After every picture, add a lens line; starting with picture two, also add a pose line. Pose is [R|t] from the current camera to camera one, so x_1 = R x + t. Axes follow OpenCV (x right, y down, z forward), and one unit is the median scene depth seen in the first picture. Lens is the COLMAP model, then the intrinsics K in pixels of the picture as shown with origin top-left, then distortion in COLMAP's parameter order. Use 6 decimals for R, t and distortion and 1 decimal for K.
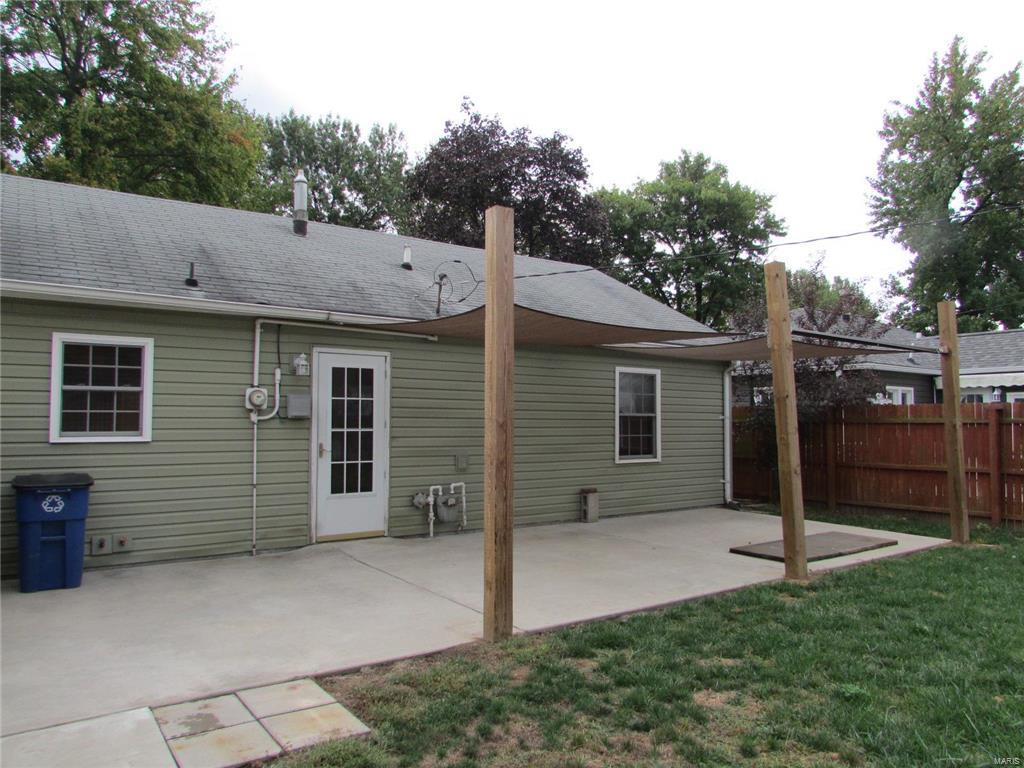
lens RADIAL K [[734.1, 0, 505.6], [0, 734.1, 385.2], [0, 0, 1]] dist [-0.032338, 0.015320]
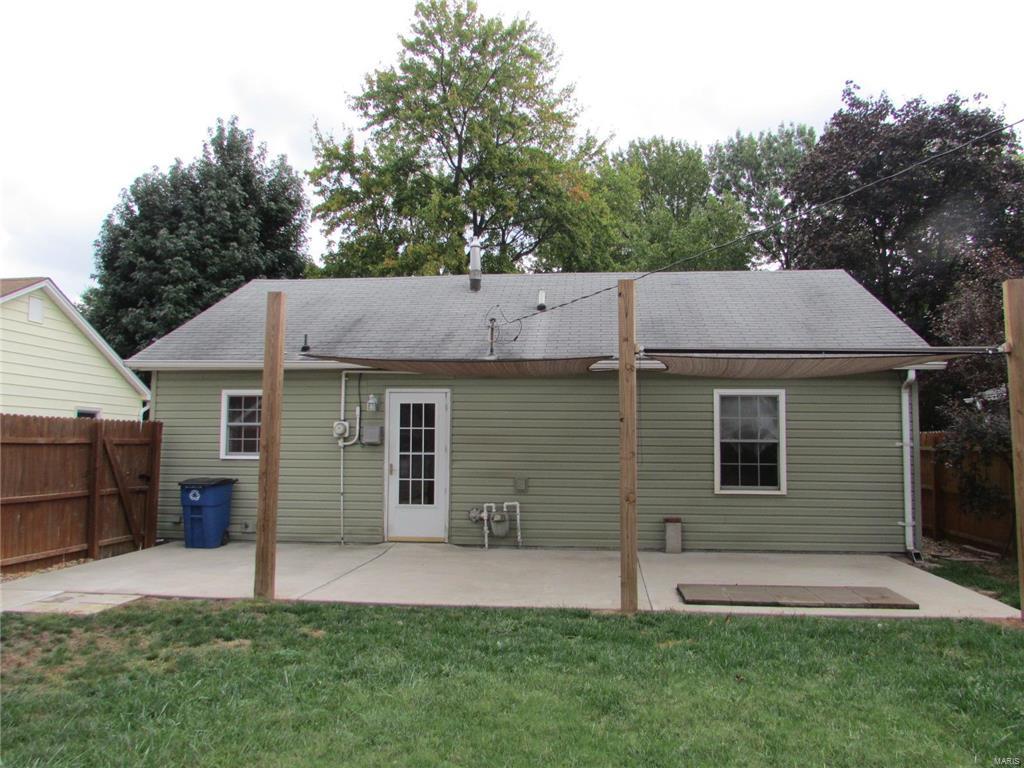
lens RADIAL K [[789.7, 0, 512.1], [0, 789.7, 385.0], [0, 0, 1]] dist [-0.043500, 0.011670]
pose [[0.746348, -0.050854, -0.663610, 0.870413], [0.026920, 0.998567, -0.046245, 0.012344], [0.665011, 0.016650, 0.746648, 0.118453]]
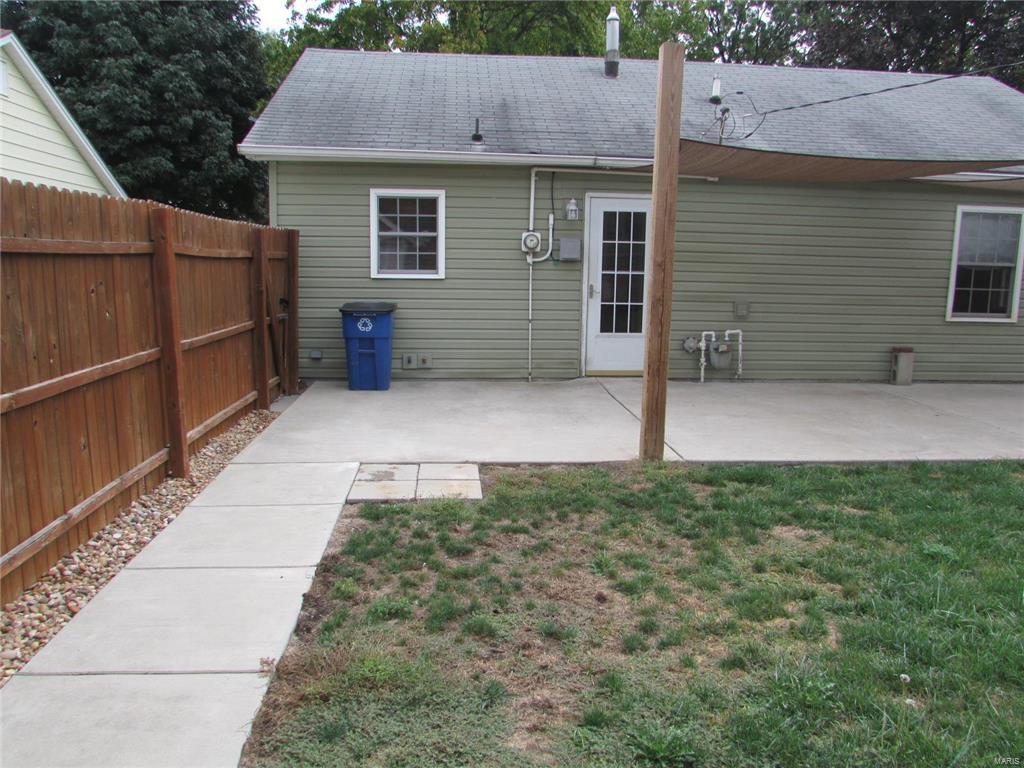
lens RADIAL K [[789.7, 0, 505.2], [0, 789.7, 388.9], [0, 0, 1]] dist [-0.043500, 0.011670]
pose [[0.855239, 0.090158, -0.510331, 0.252579], [0.011008, 0.981368, 0.191821, 0.006965], [0.518117, -0.169670, 0.838312, -0.054662]]
